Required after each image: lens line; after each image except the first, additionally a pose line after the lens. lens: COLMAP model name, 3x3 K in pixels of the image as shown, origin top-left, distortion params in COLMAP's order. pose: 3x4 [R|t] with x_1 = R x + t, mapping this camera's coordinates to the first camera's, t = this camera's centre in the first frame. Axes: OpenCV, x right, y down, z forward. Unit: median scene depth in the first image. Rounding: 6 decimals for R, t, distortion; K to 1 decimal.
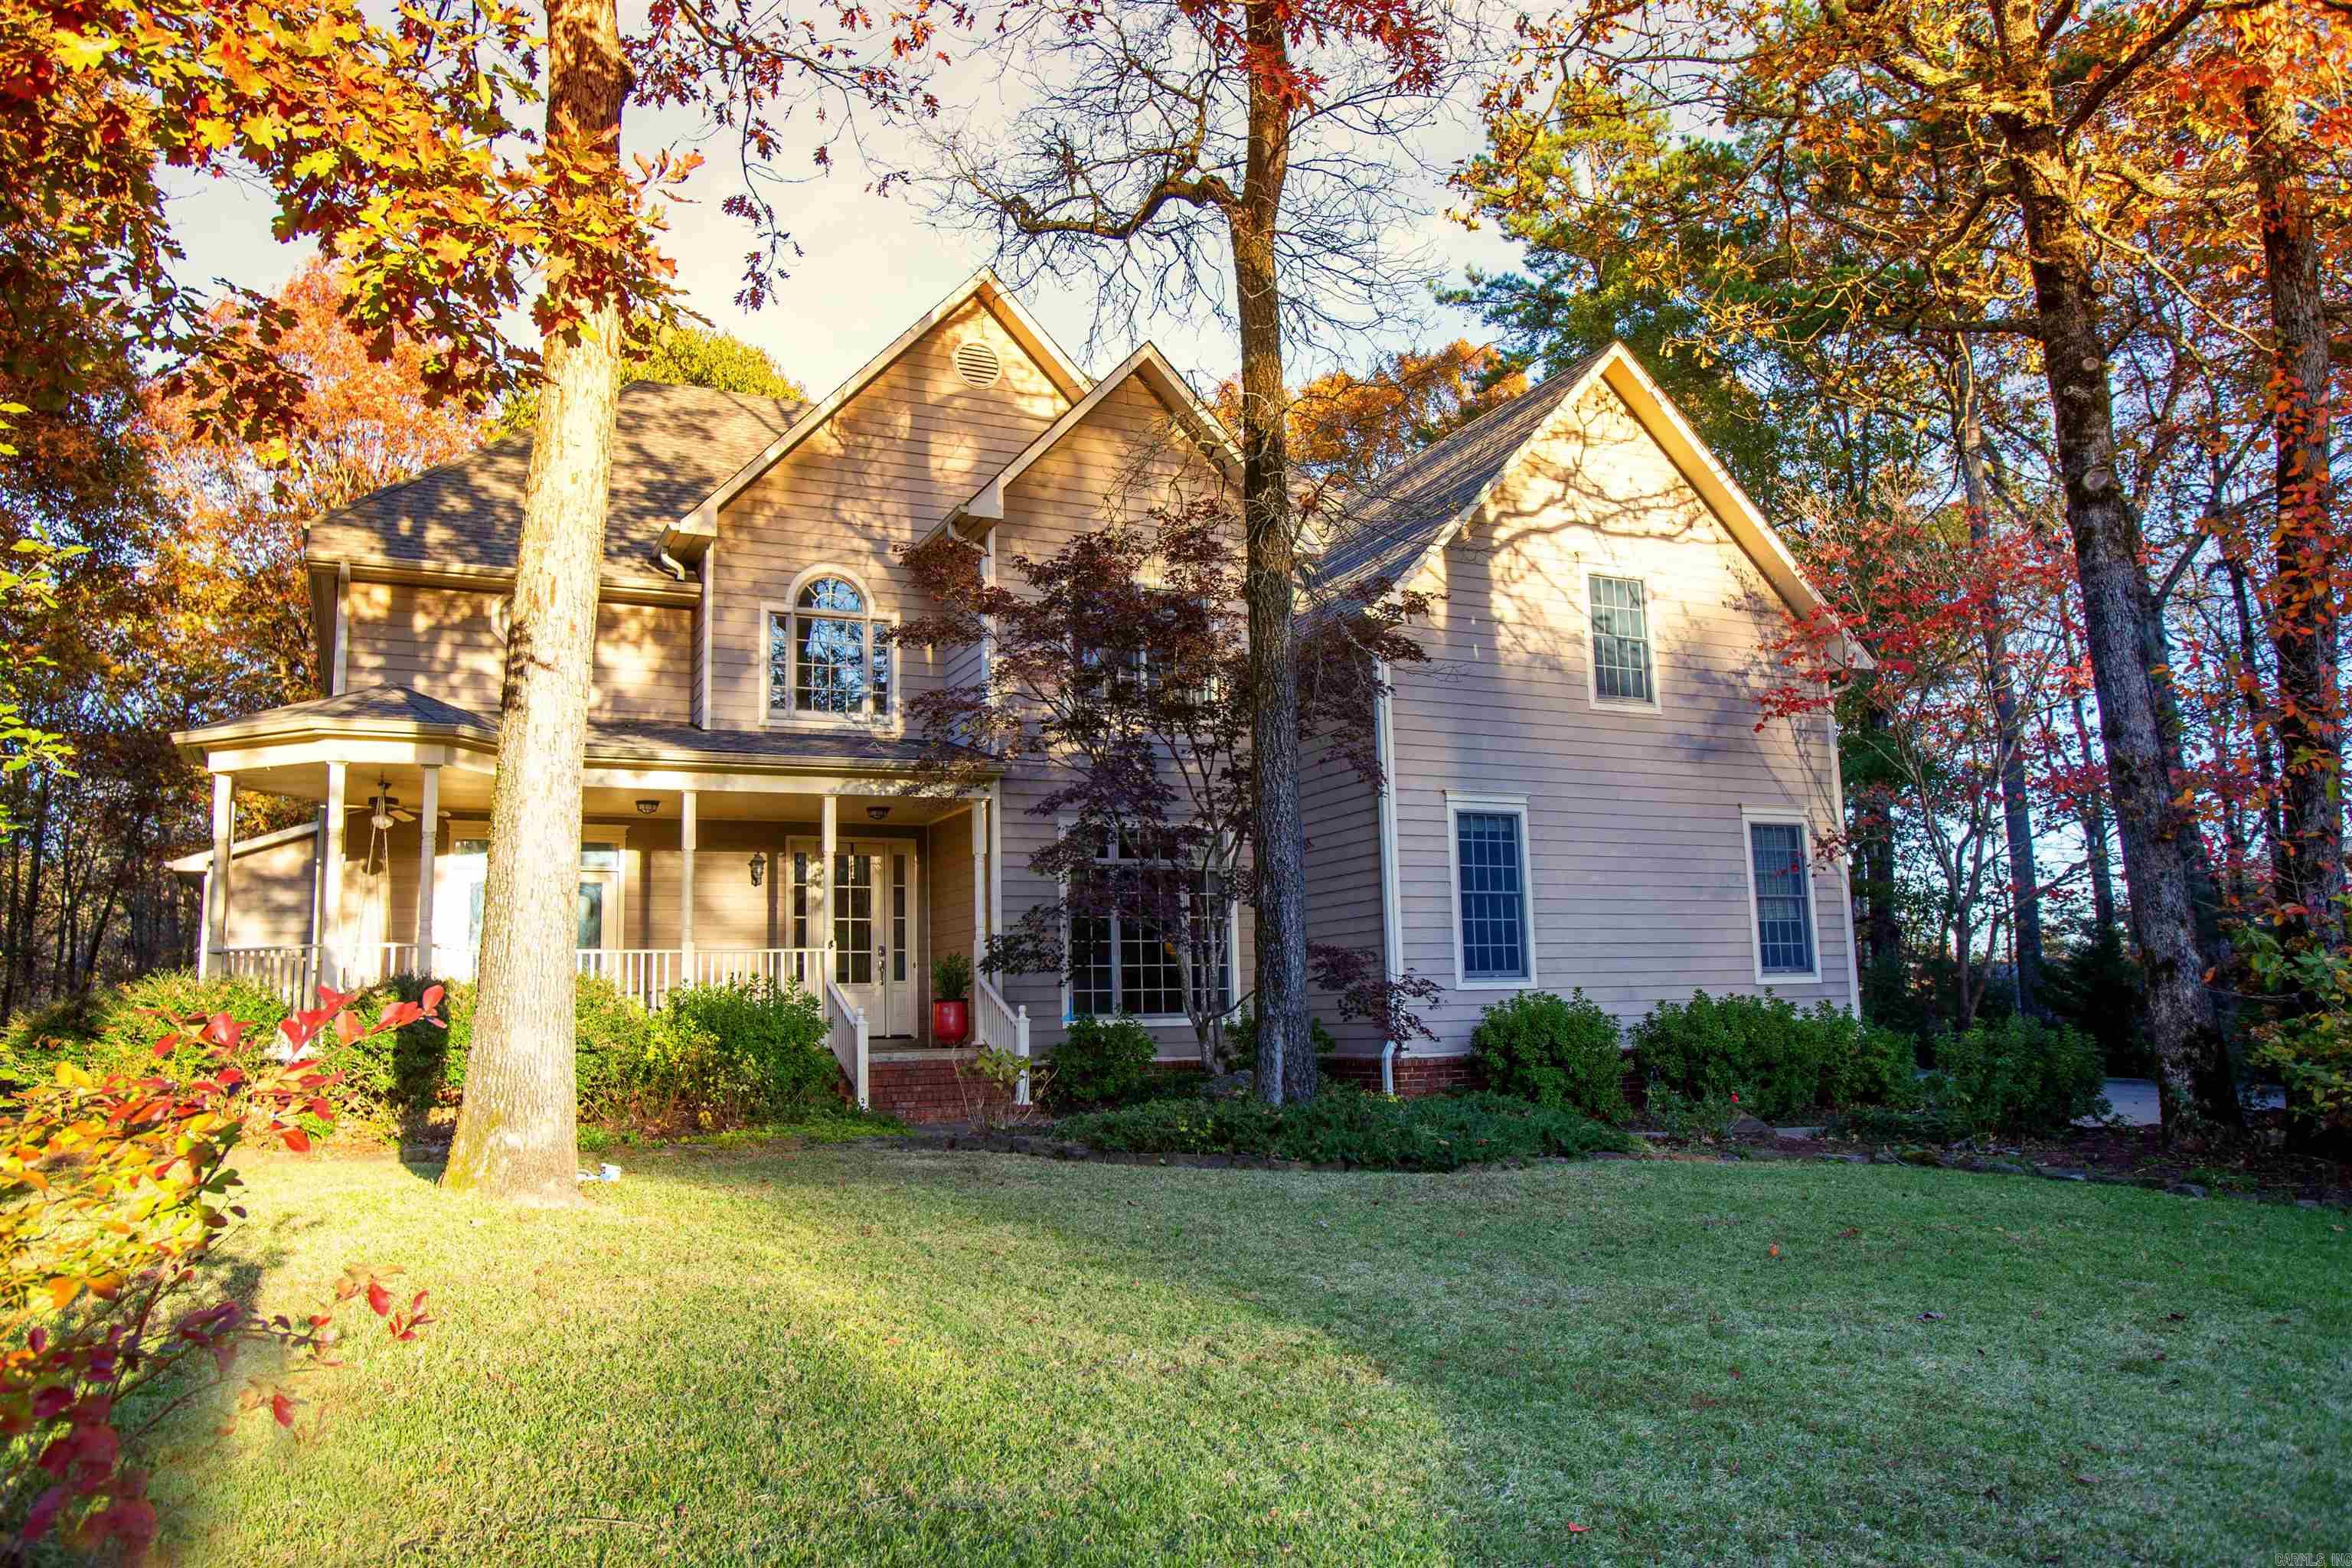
lens RADIAL K [[1608.1, 0, 1176.0], [0, 1608.1, 784.0], [0, 0, 1]] dist [-0.049095, 0.001870]
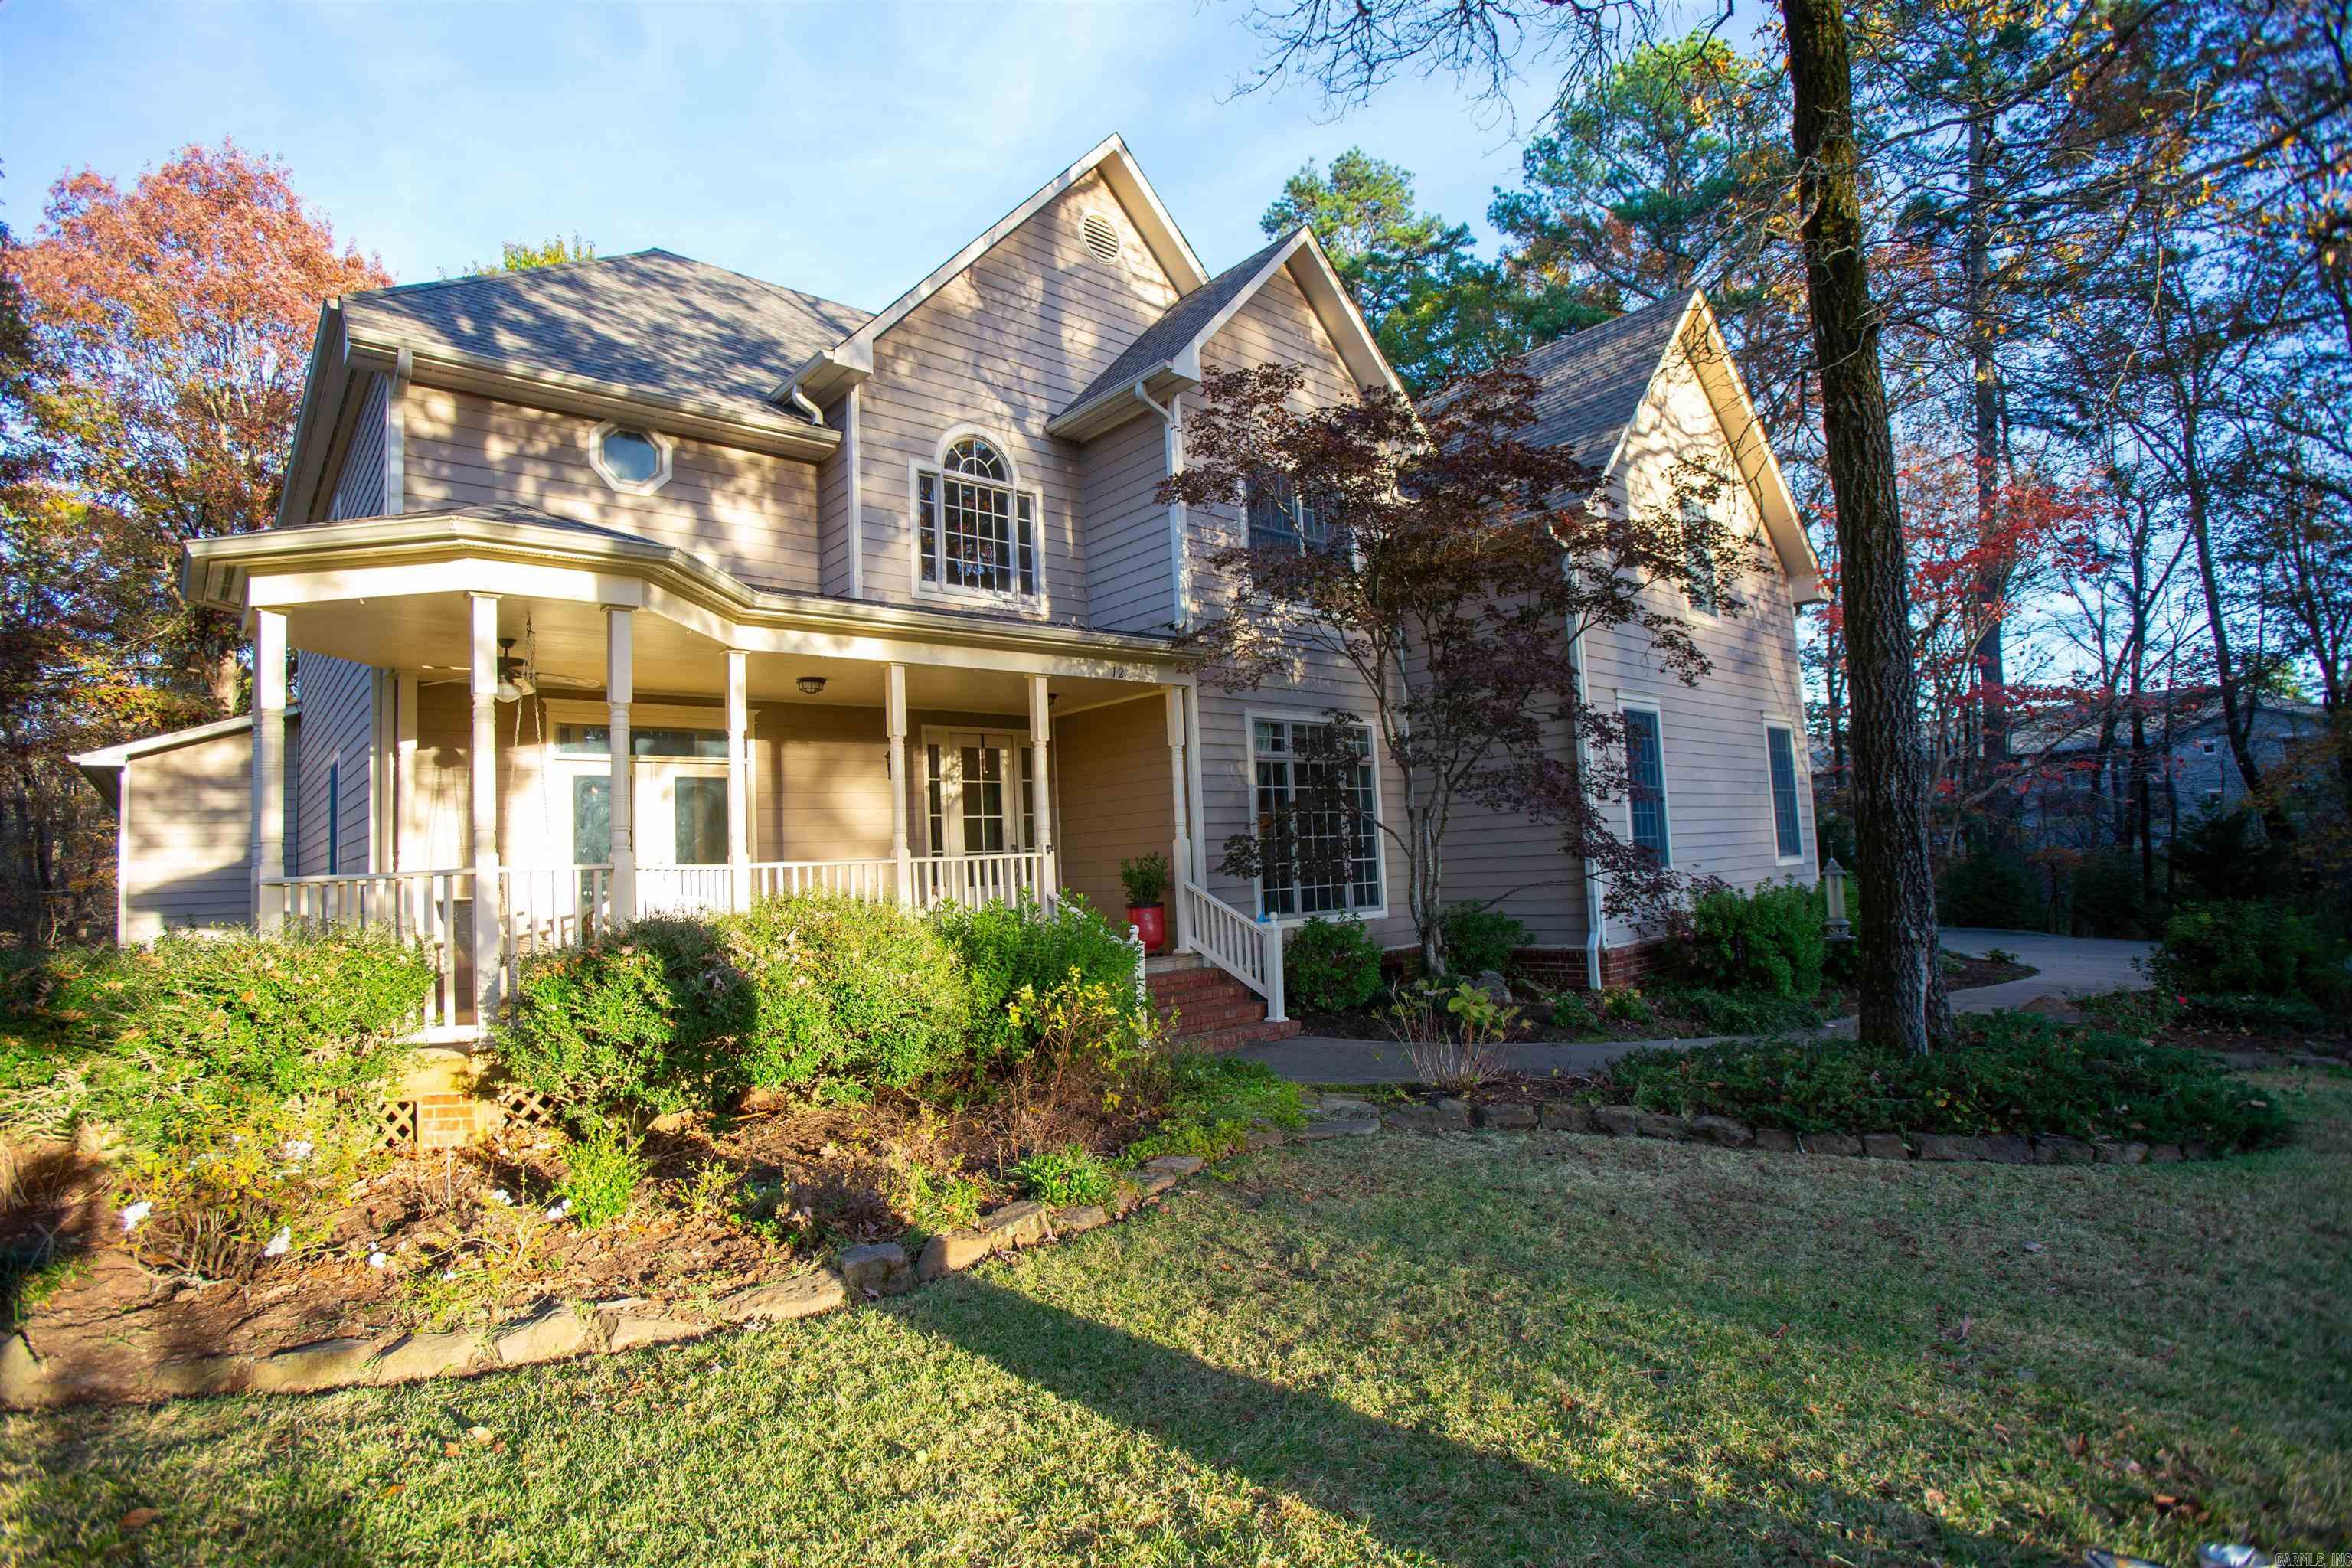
lens RADIAL K [[1140.6, 0, 1176.0], [0, 1140.6, 784.0], [0, 0, 1]] dist [-0.105079, 0.066040]
pose [[0.960794, -0.001550, 0.277257, -0.289156], [-0.014594, 0.998315, 0.056157, 0.027459], [-0.276877, -0.058001, 0.959153, 0.357790]]
